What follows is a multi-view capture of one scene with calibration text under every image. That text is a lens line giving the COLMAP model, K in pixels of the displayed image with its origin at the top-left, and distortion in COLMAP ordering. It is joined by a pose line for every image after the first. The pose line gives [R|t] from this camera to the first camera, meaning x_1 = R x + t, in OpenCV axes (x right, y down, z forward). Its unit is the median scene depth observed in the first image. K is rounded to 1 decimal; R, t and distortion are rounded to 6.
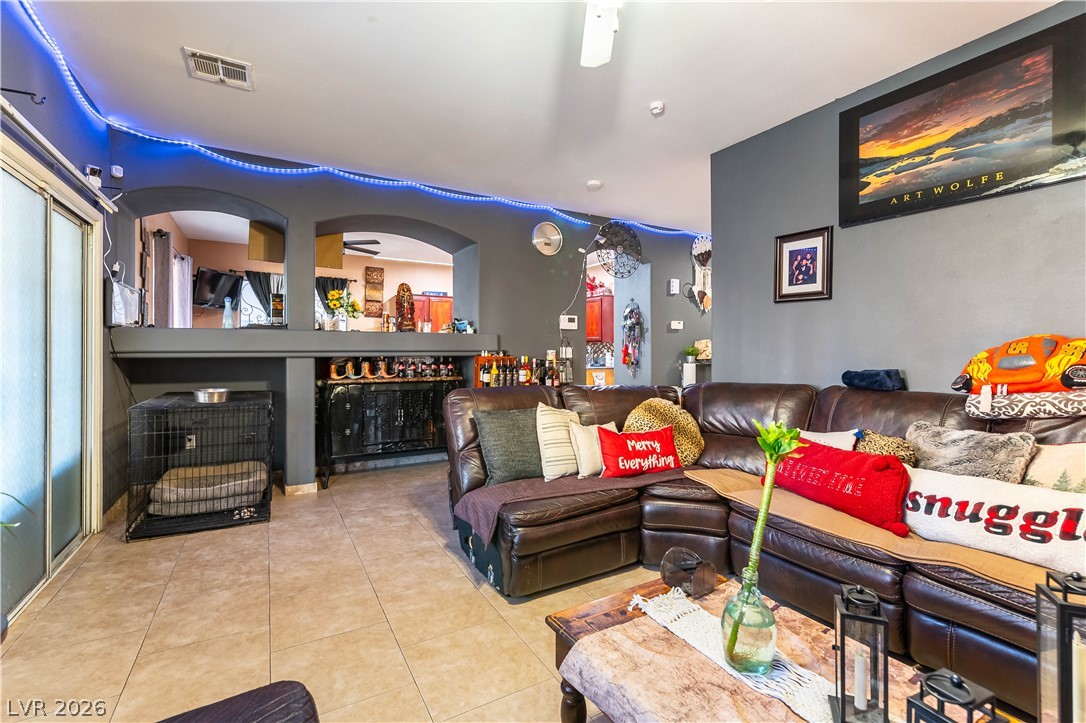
lens RADIAL K [[483.2, 0, 543.1], [0, 483.2, 345.1], [0, 0, 1]] dist [0.000256, 0.000018]
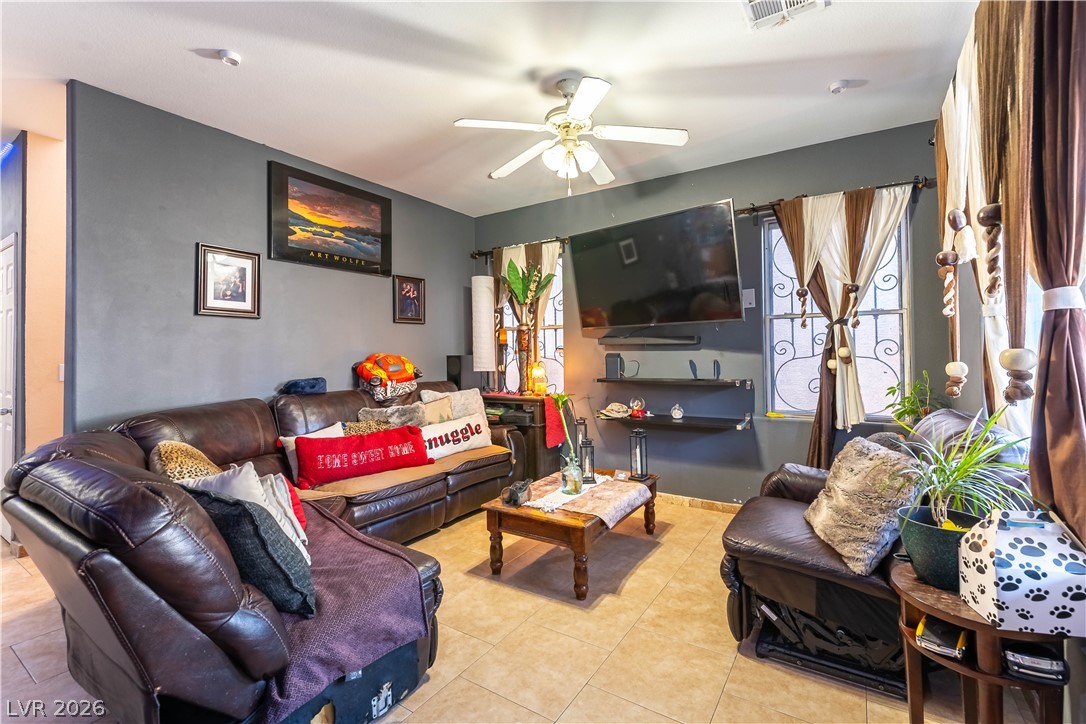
lens RADIAL K [[483.2, 0, 543.1], [0, 483.2, 345.6], [0, 0, 1]] dist [0.000256, 0.000018]
pose [[-0.453835, 0.019571, 0.890871, -0.781242], [0.003918, 0.999793, -0.019967, -0.011033], [-0.891077, -0.005571, -0.453818, 1.046005]]
